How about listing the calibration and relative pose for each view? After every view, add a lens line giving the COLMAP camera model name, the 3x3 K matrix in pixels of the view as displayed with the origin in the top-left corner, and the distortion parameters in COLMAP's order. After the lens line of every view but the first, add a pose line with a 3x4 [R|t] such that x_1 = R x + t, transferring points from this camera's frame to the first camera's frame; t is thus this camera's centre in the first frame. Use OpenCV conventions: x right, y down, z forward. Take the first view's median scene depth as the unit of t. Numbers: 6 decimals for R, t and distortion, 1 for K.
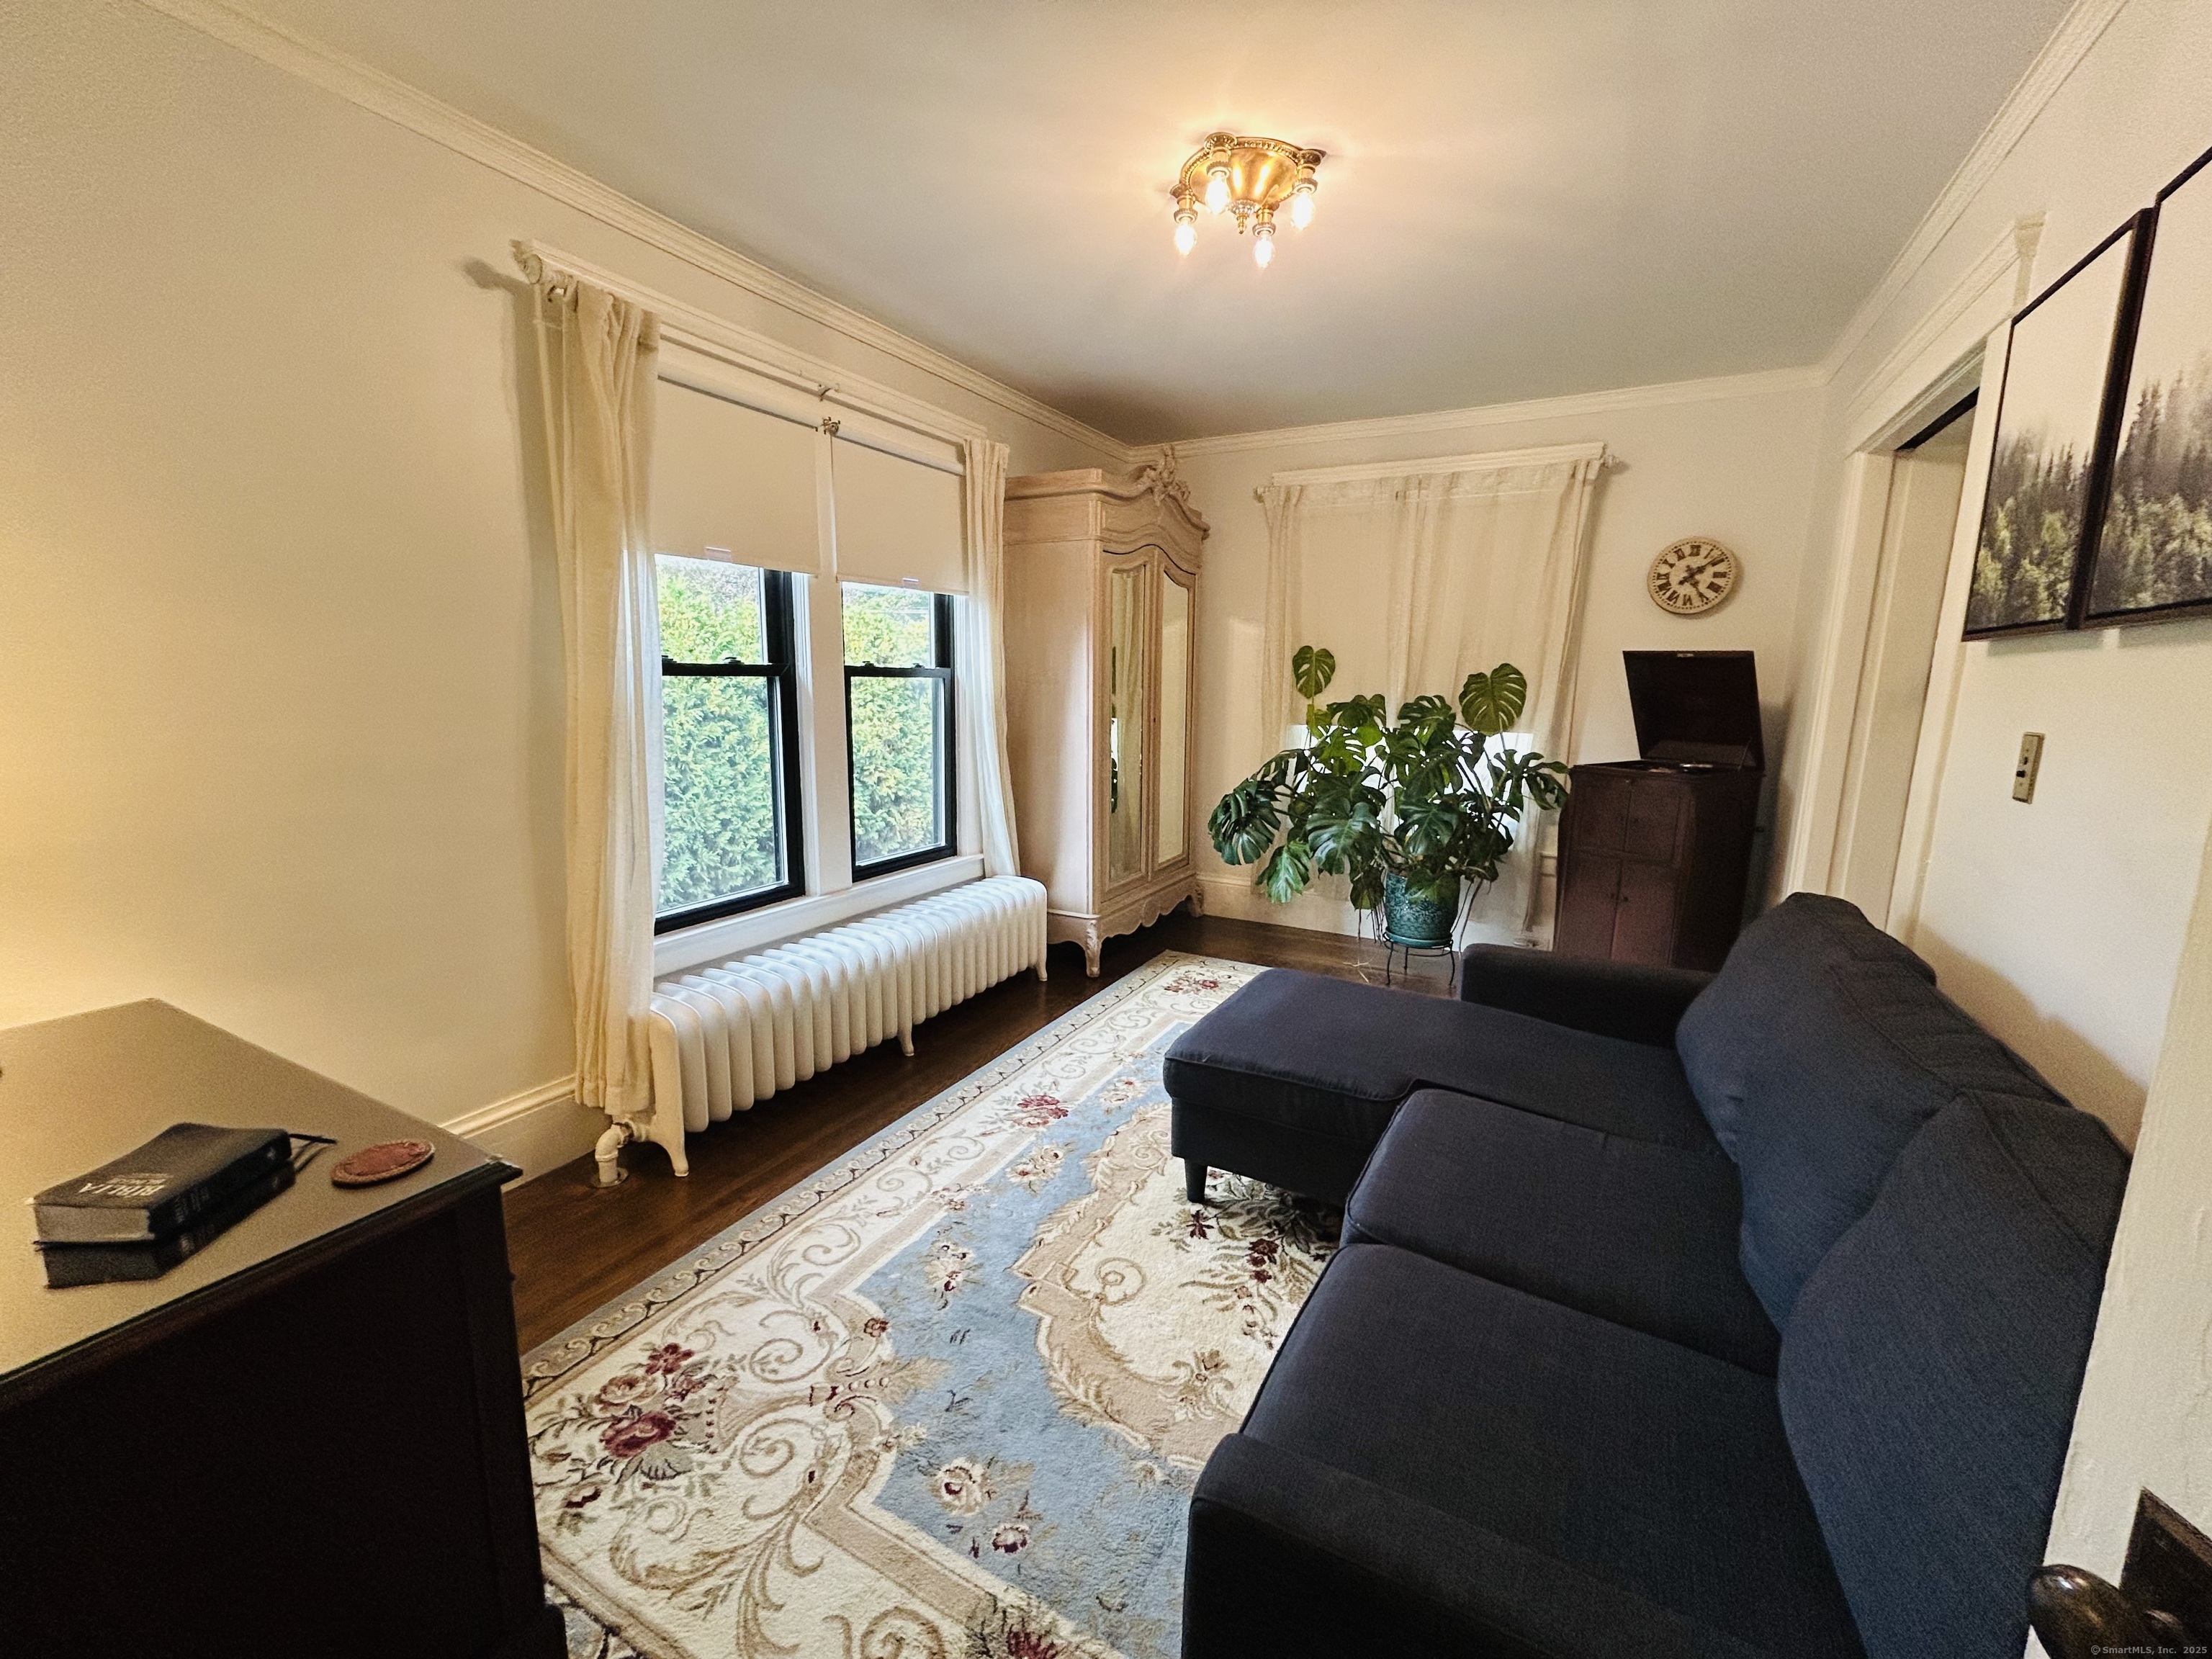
lens RADIAL K [[891.6, 0, 1105.5], [0, 891.6, 825.6], [0, 0, 1]] dist [-0.014696, 0.003925]
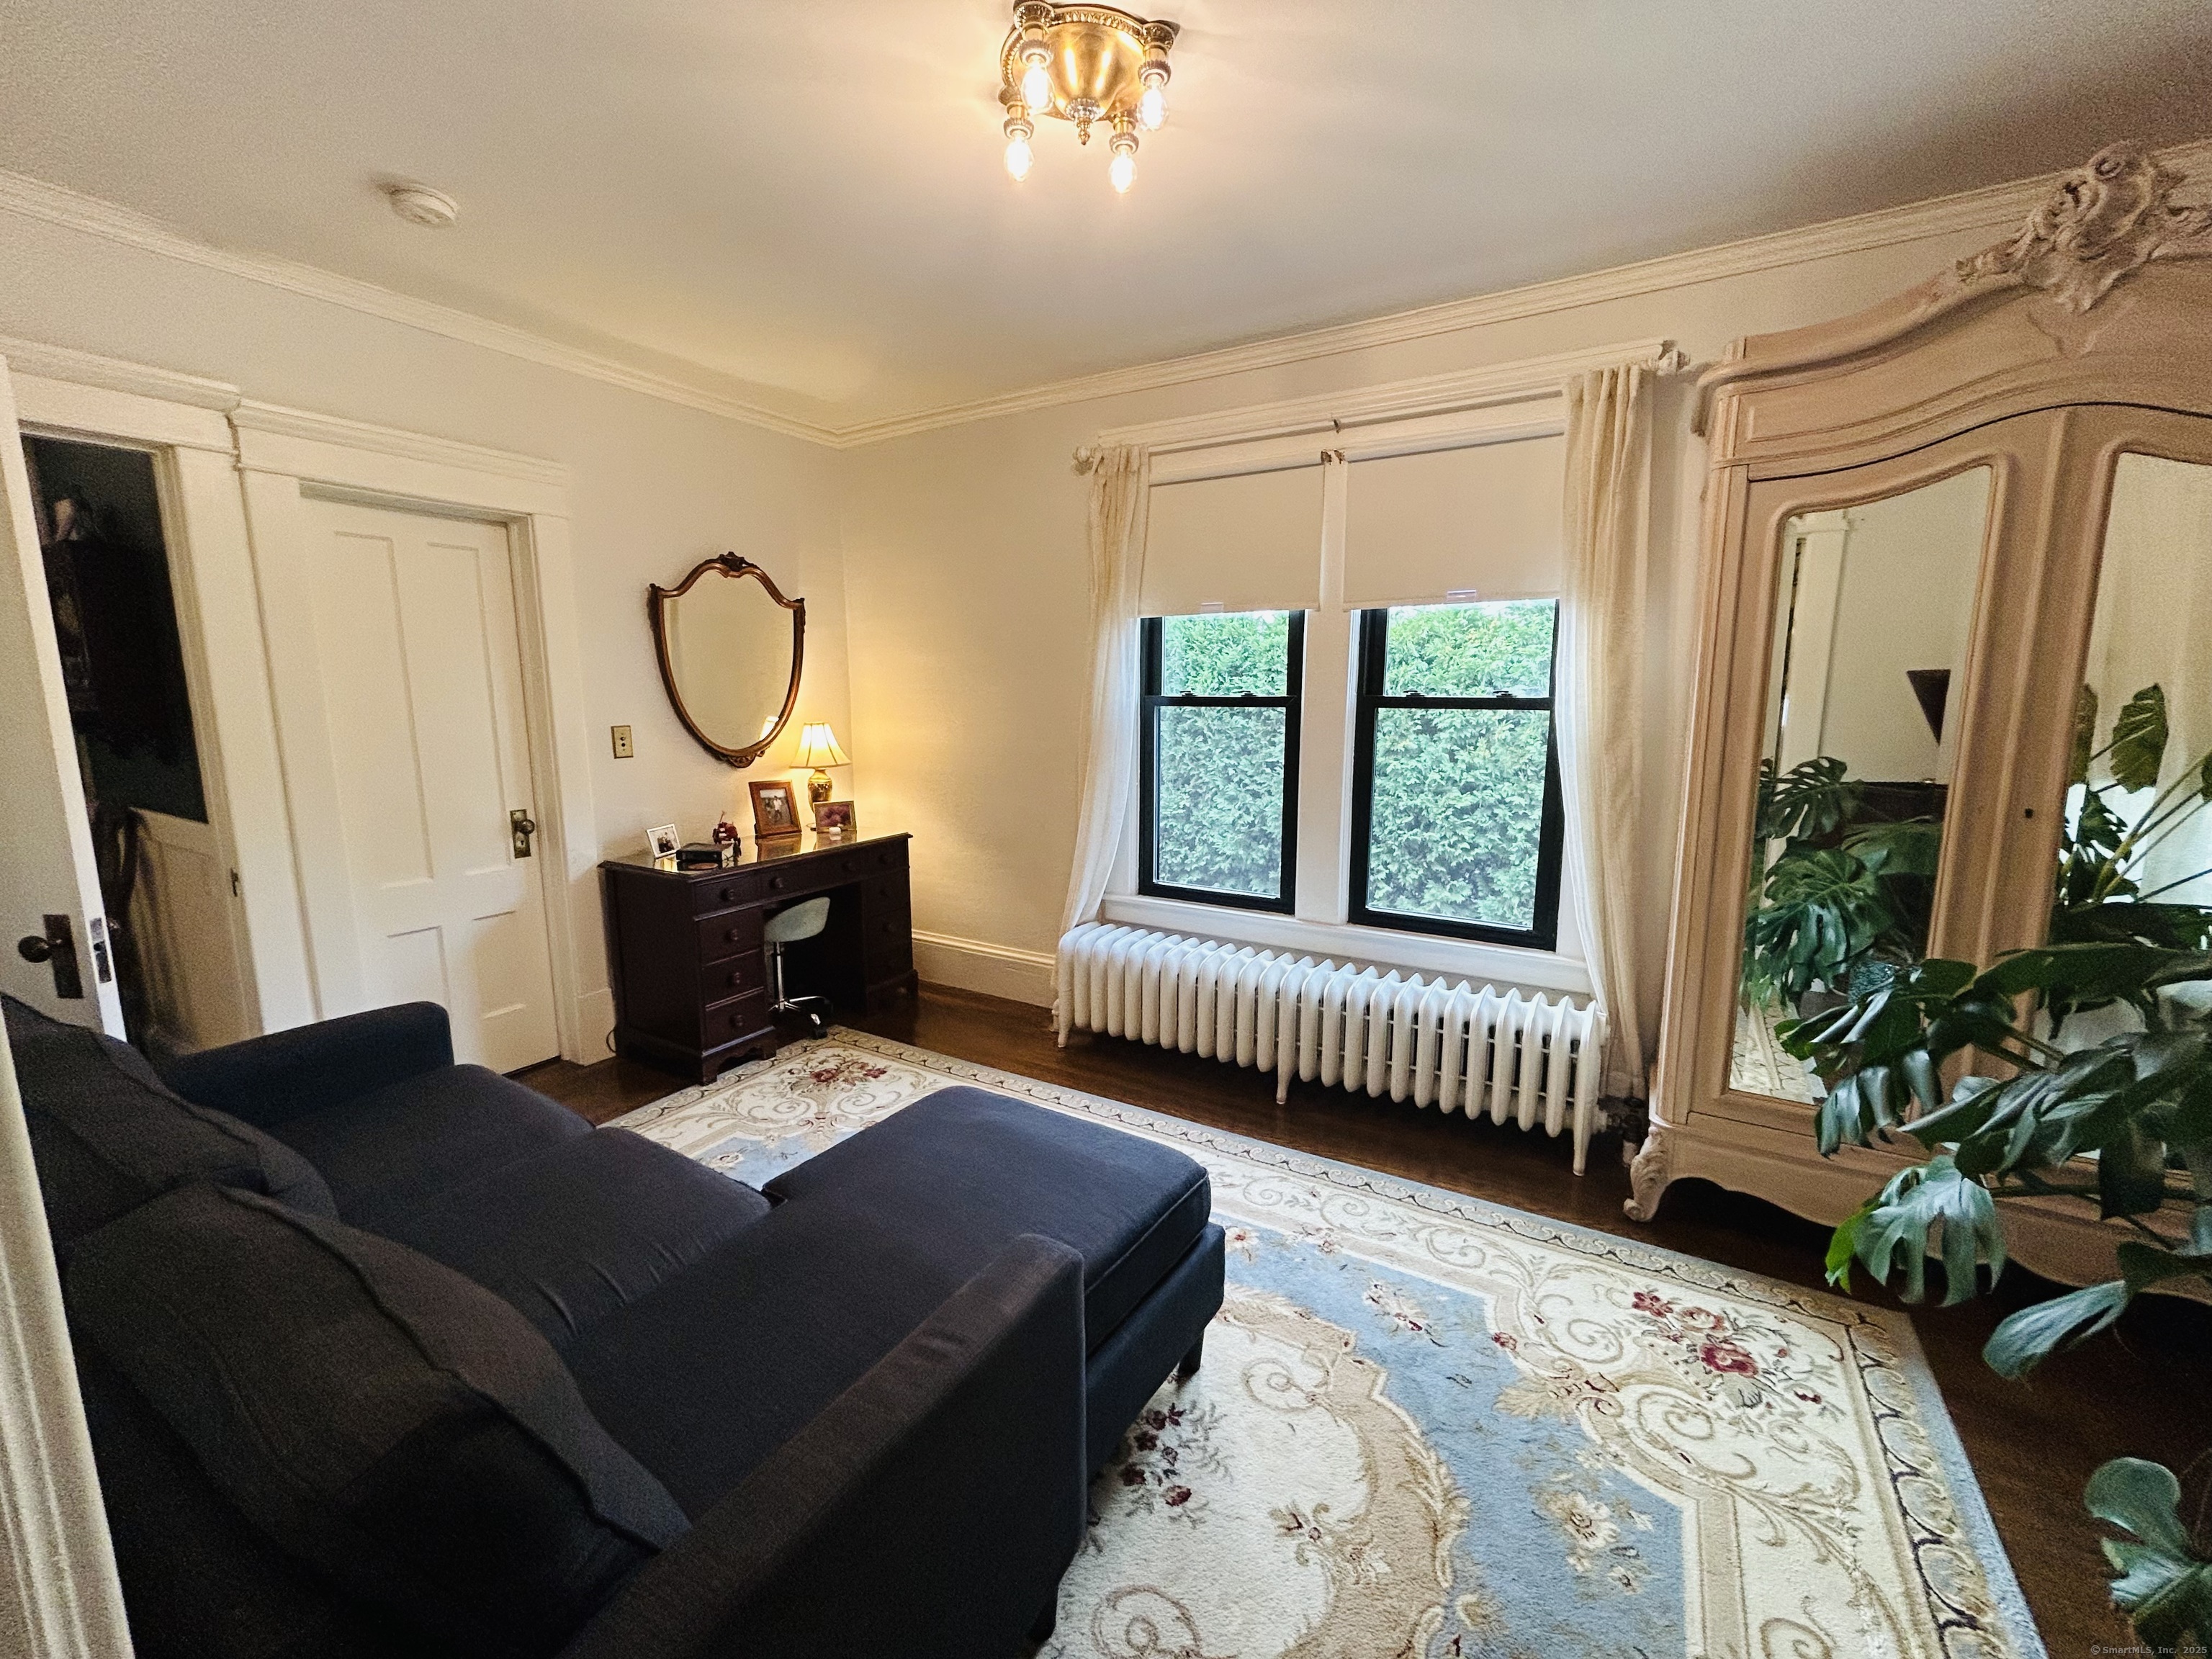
lens RADIAL K [[886.6, 0, 1112.5], [0, 886.6, 823.8], [0, 0, 1]] dist [-0.000869, 0.003581]
pose [[-0.037564, 0.141295, -0.989255, 0.698091], [-0.165104, 0.975470, 0.145596, -0.145436], [0.985561, 0.168799, -0.013315, 0.794071]]
